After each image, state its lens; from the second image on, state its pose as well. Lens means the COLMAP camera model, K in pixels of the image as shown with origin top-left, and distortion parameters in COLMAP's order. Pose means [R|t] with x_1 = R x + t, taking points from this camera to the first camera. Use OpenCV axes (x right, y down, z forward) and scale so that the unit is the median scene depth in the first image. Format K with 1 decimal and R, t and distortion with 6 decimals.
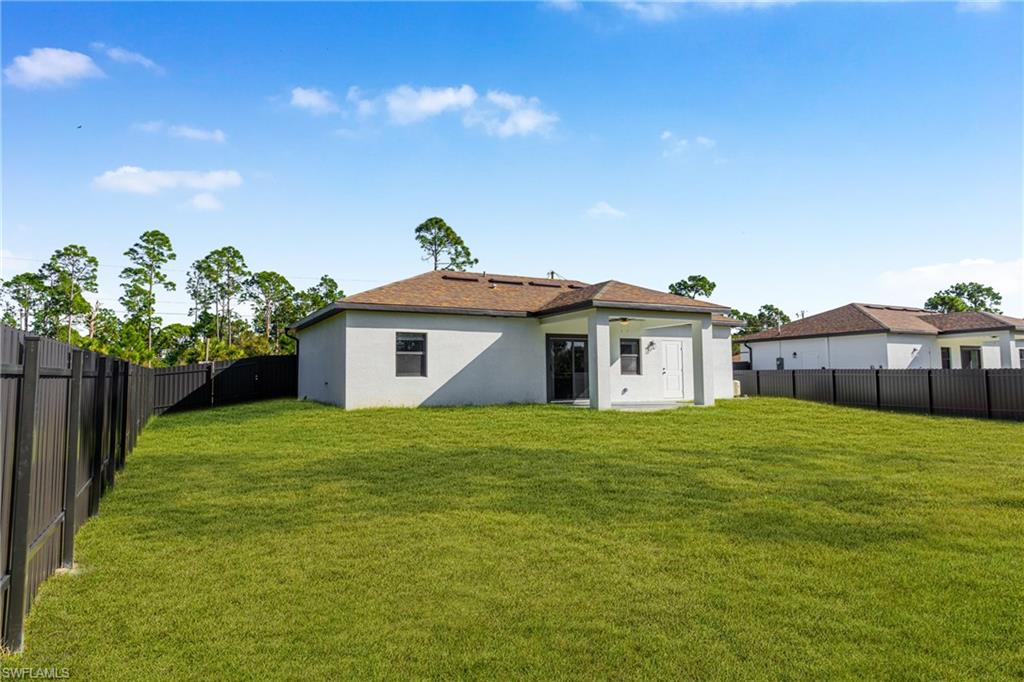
lens RADIAL K [[623.1, 0, 520.4], [0, 623.1, 337.8], [0, 0, 1]] dist [-0.002015, 0.001221]
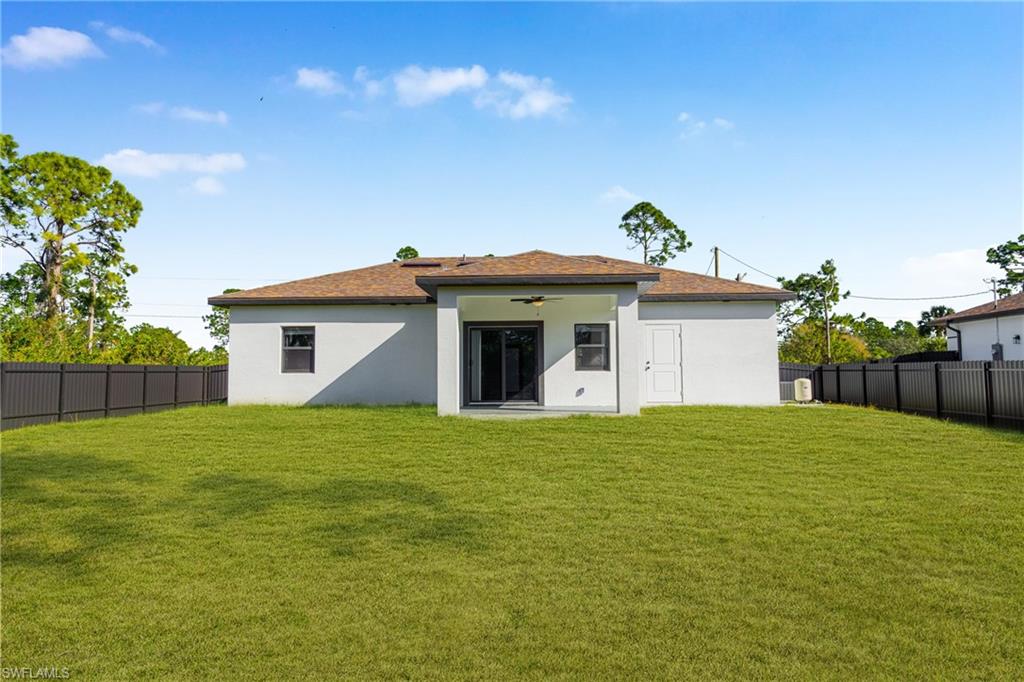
lens RADIAL K [[623.1, 0, 525.2], [0, 623.1, 335.6], [0, 0, 1]] dist [-0.002015, 0.001221]
pose [[0.866249, -0.029871, -0.498719, 0.476352], [0.031396, 0.999493, -0.005332, 0.017024], [0.498625, -0.011039, 0.866747, 0.281406]]
